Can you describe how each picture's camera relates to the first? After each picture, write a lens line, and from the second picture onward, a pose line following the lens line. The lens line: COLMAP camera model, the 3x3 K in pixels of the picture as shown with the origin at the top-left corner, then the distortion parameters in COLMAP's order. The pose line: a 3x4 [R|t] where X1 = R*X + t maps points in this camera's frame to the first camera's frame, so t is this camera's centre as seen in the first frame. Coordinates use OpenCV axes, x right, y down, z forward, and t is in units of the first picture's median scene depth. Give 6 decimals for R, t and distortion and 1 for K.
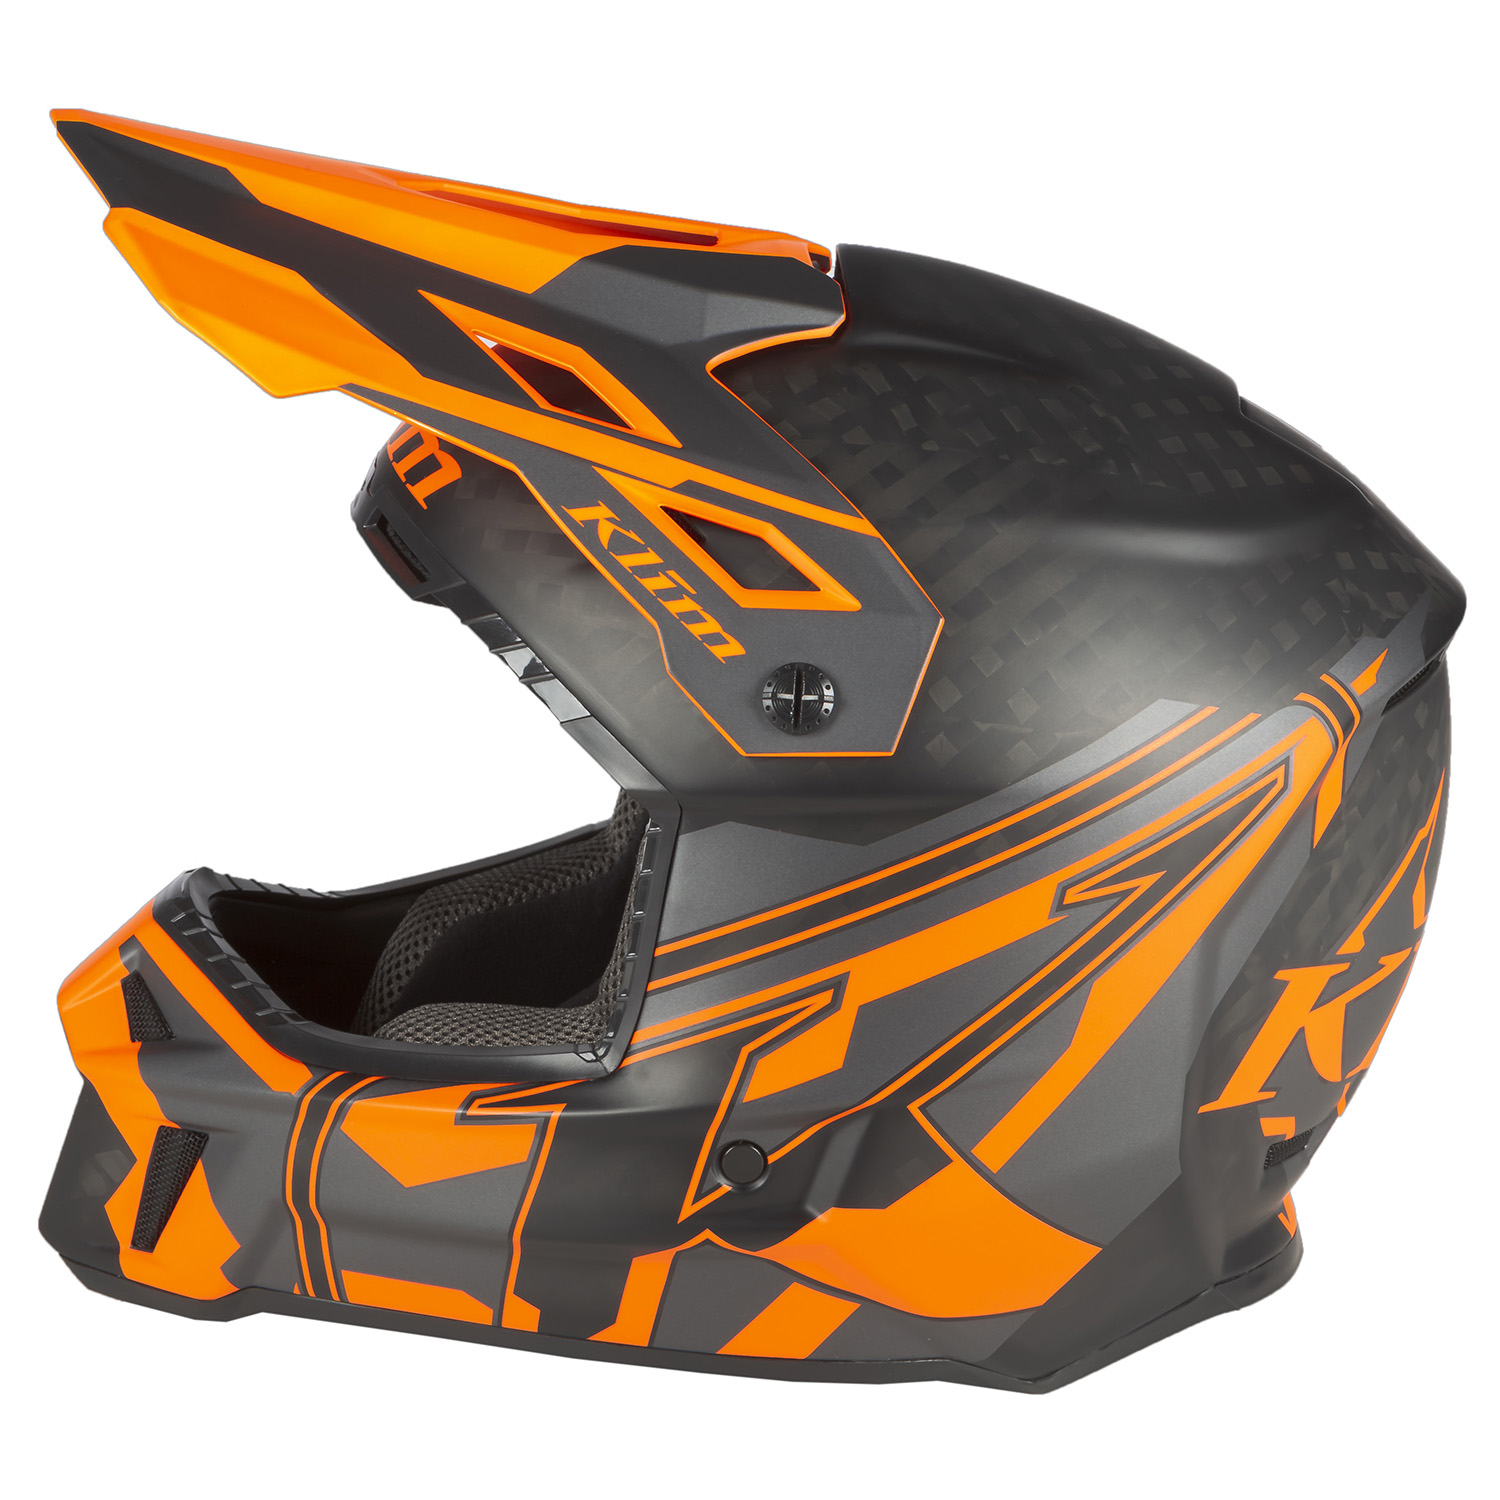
lens RADIAL K [[4387.1, 0, 760.6], [0, 4387.1, 742.5], [0, 0, 1]] dist [-0.029399, 0.000000]
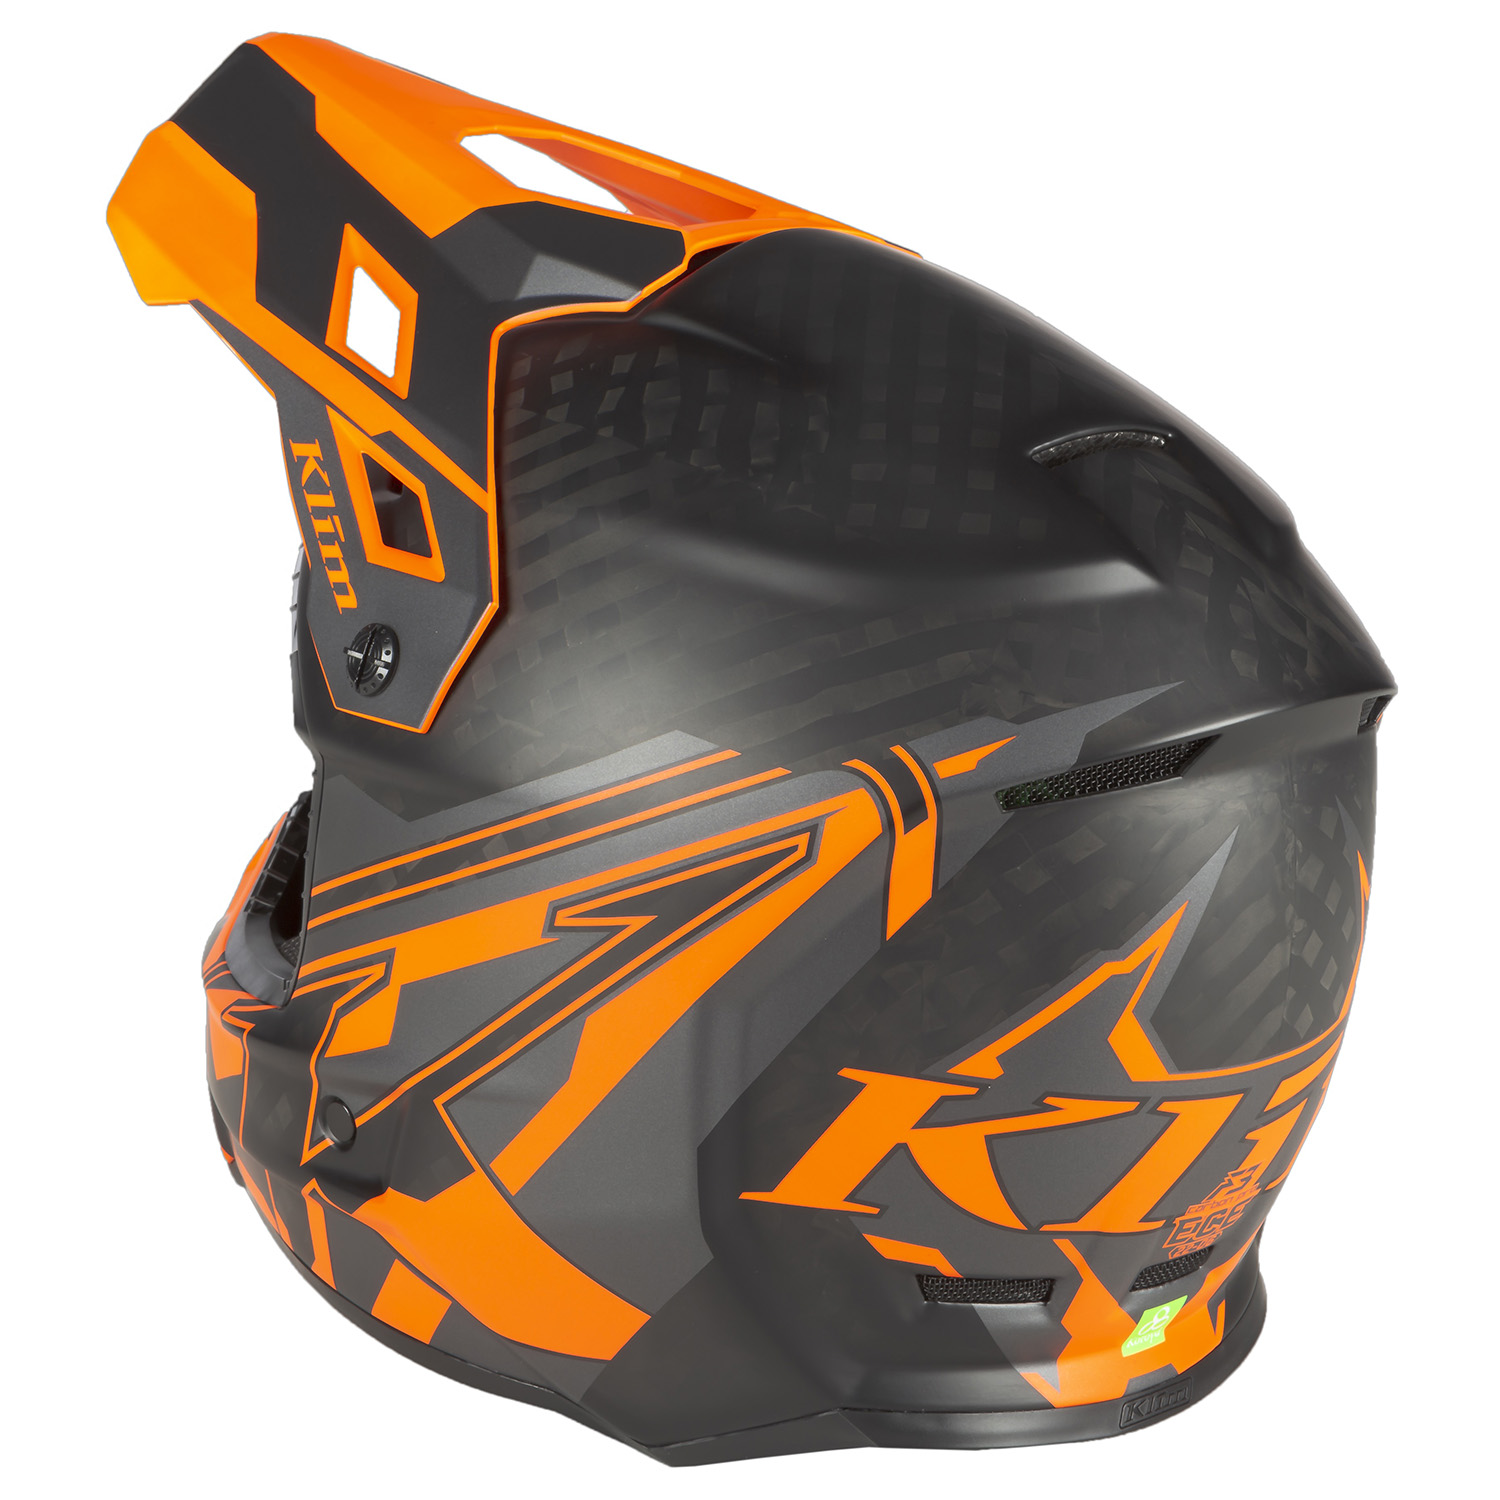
lens RADIAL K [[4387.1, 0, 740.2], [0, 4387.1, 760.3], [0, 0, 1]] dist [-0.029399, 0.000000]
pose [[0.677017, 0.176291, -0.714542, 0.753937], [-0.182390, 0.980790, 0.069169, -0.069382], [0.713009, 0.083497, 0.696165, 0.370114]]
